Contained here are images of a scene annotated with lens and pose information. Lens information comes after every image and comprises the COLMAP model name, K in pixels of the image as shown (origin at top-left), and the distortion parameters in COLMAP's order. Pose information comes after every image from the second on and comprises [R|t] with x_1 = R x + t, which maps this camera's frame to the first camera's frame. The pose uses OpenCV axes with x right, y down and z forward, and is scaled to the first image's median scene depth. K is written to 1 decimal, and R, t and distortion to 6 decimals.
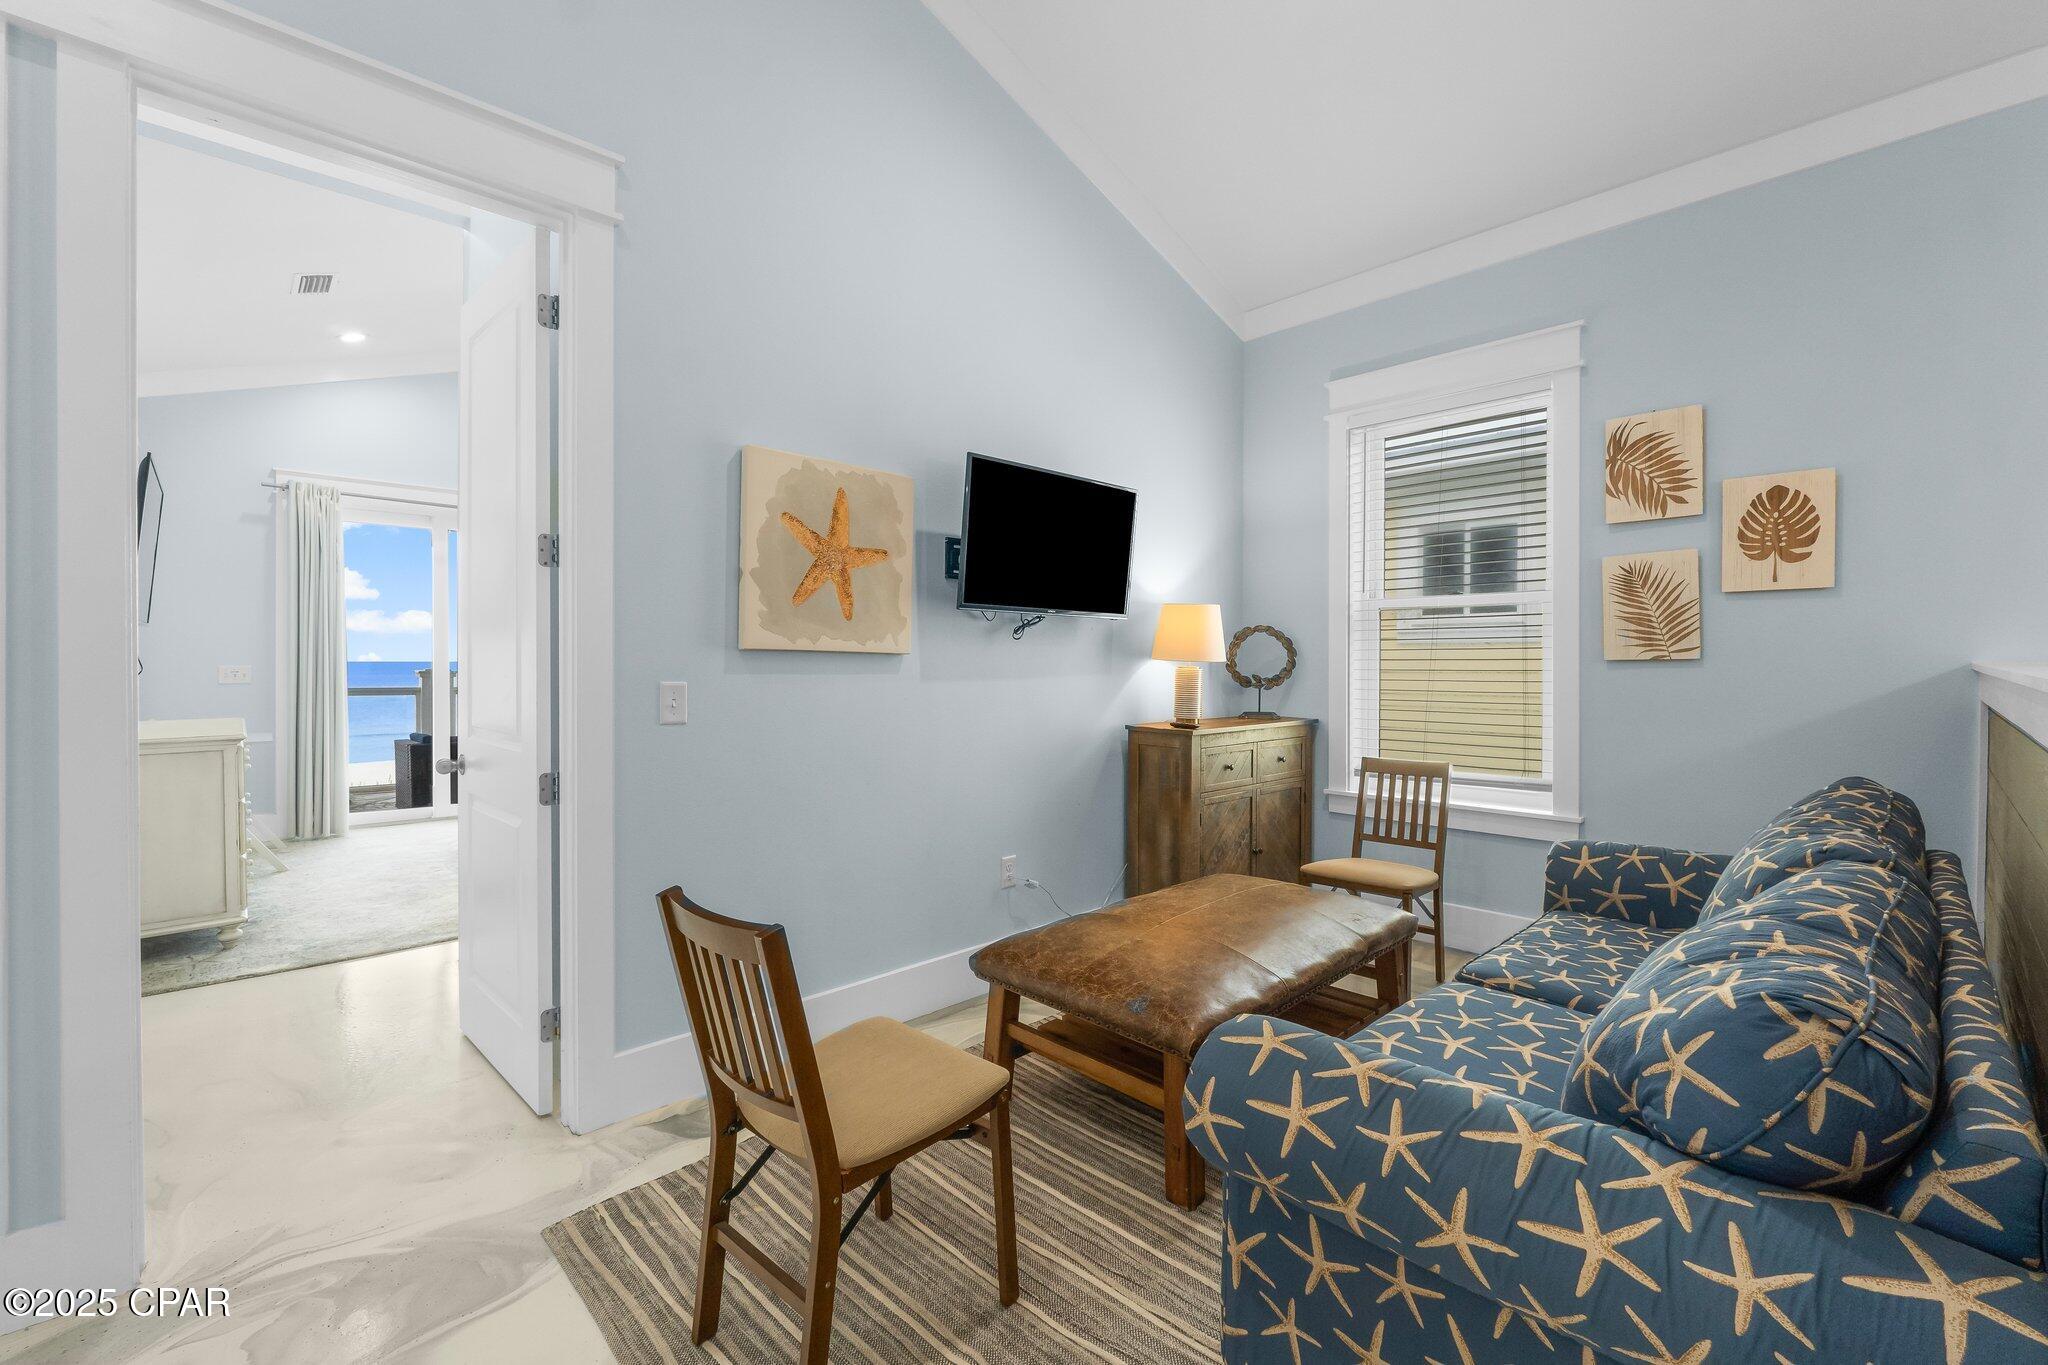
lens RADIAL K [[860.1, 0, 1023.0], [0, 860.1, 671.8], [0, 0, 1]] dist [-0.000857, 0.000647]
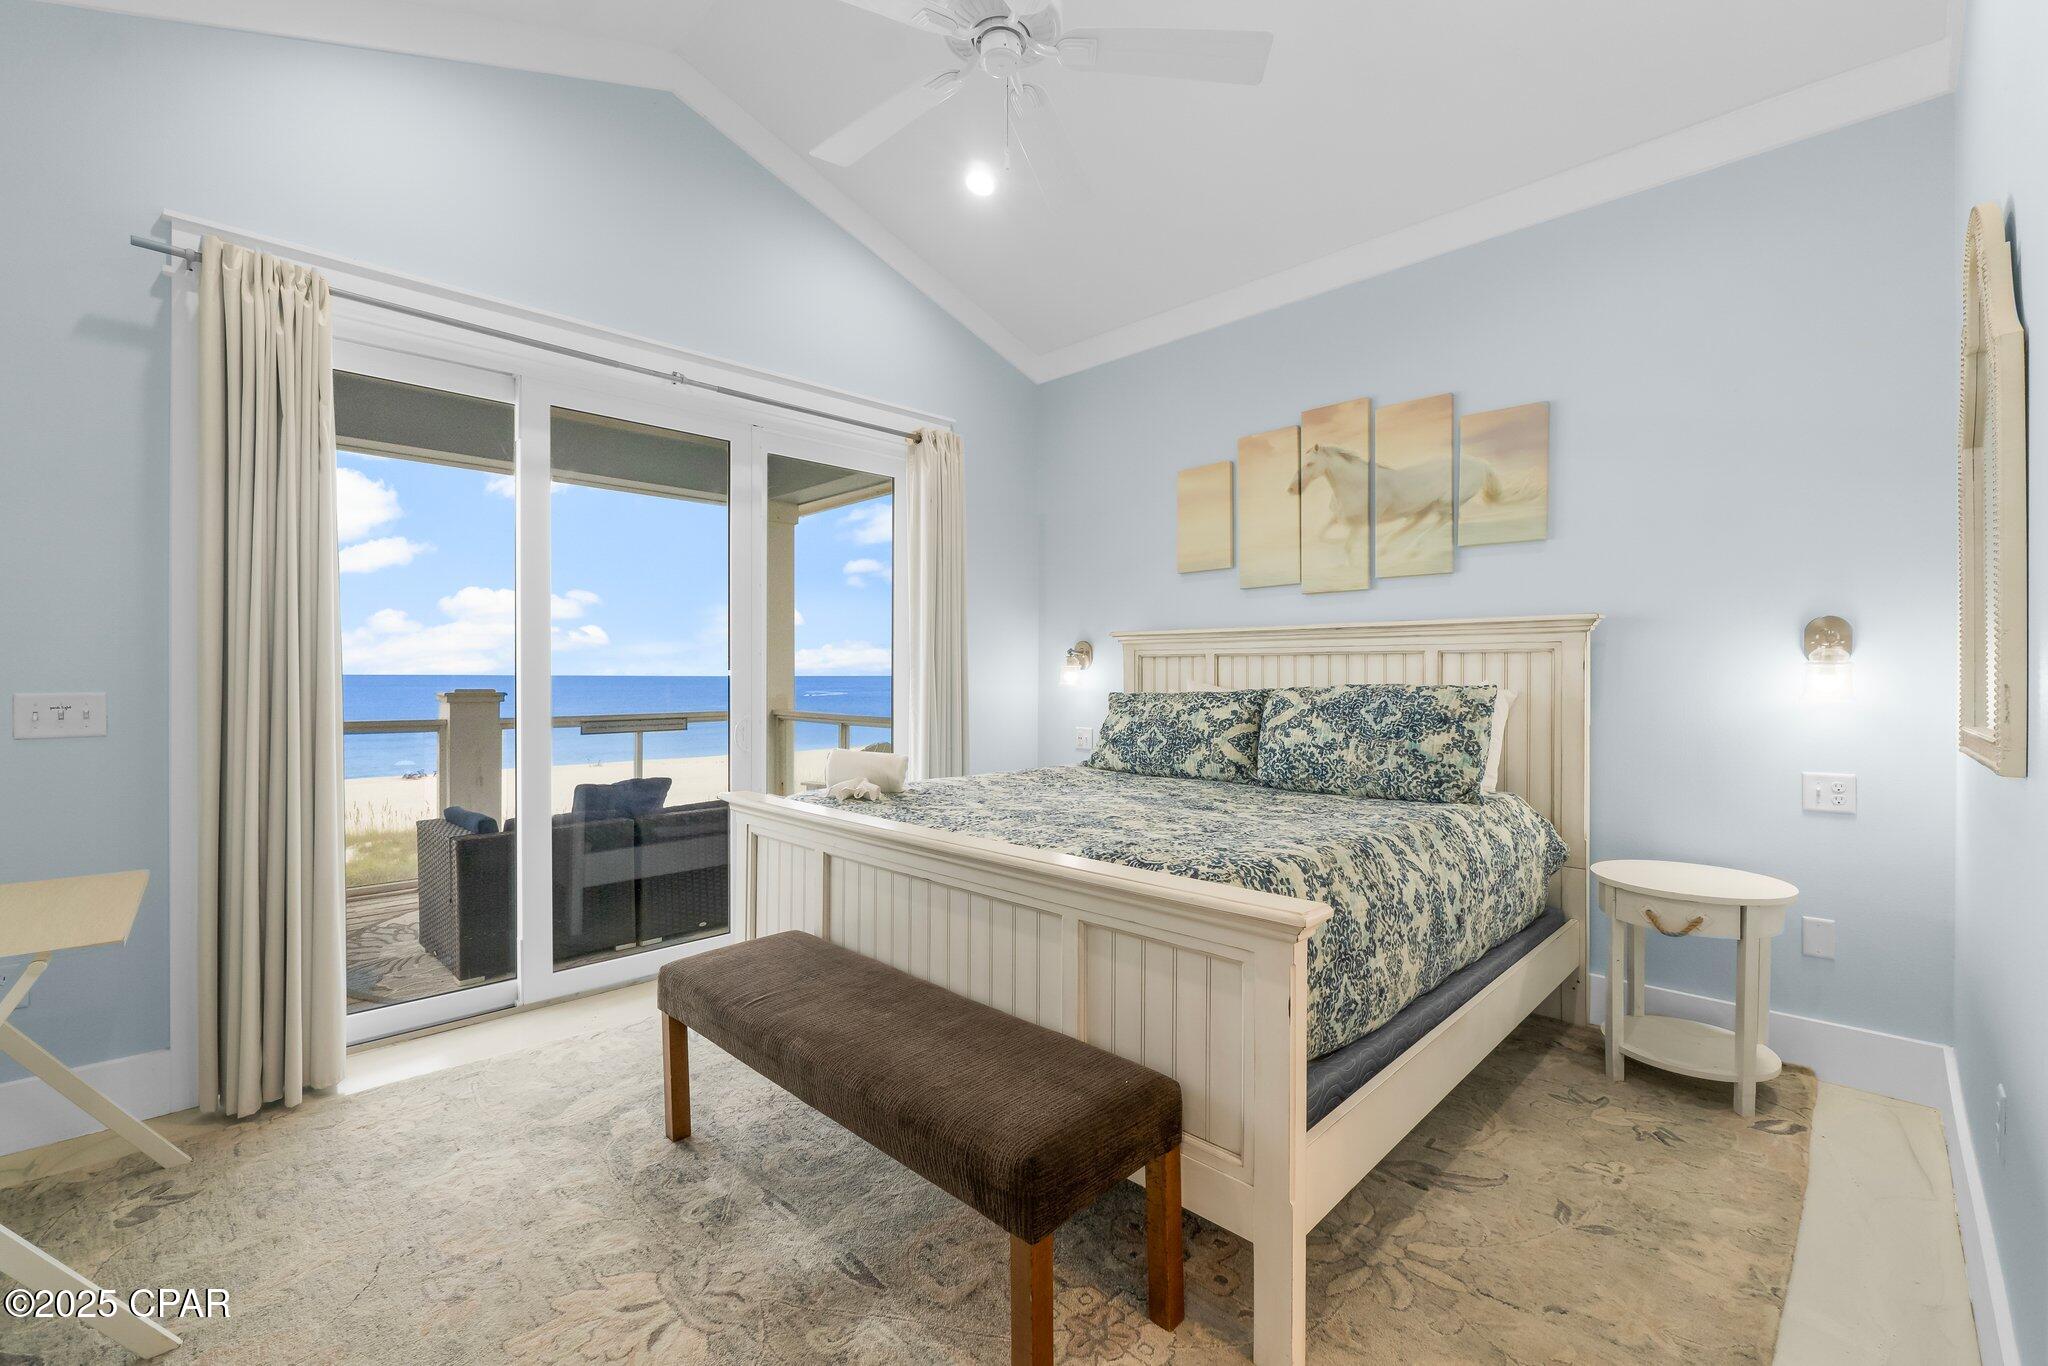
lens RADIAL K [[860.1, 0, 1037.0], [0, 860.1, 679.6], [0, 0, 1]] dist [-0.000857, 0.000647]
pose [[0.999922, -0.000502, 0.012510, -0.461326], [0.000538, 0.999996, -0.002884, -0.011433], [-0.012509, 0.002891, 0.999918, 0.586229]]
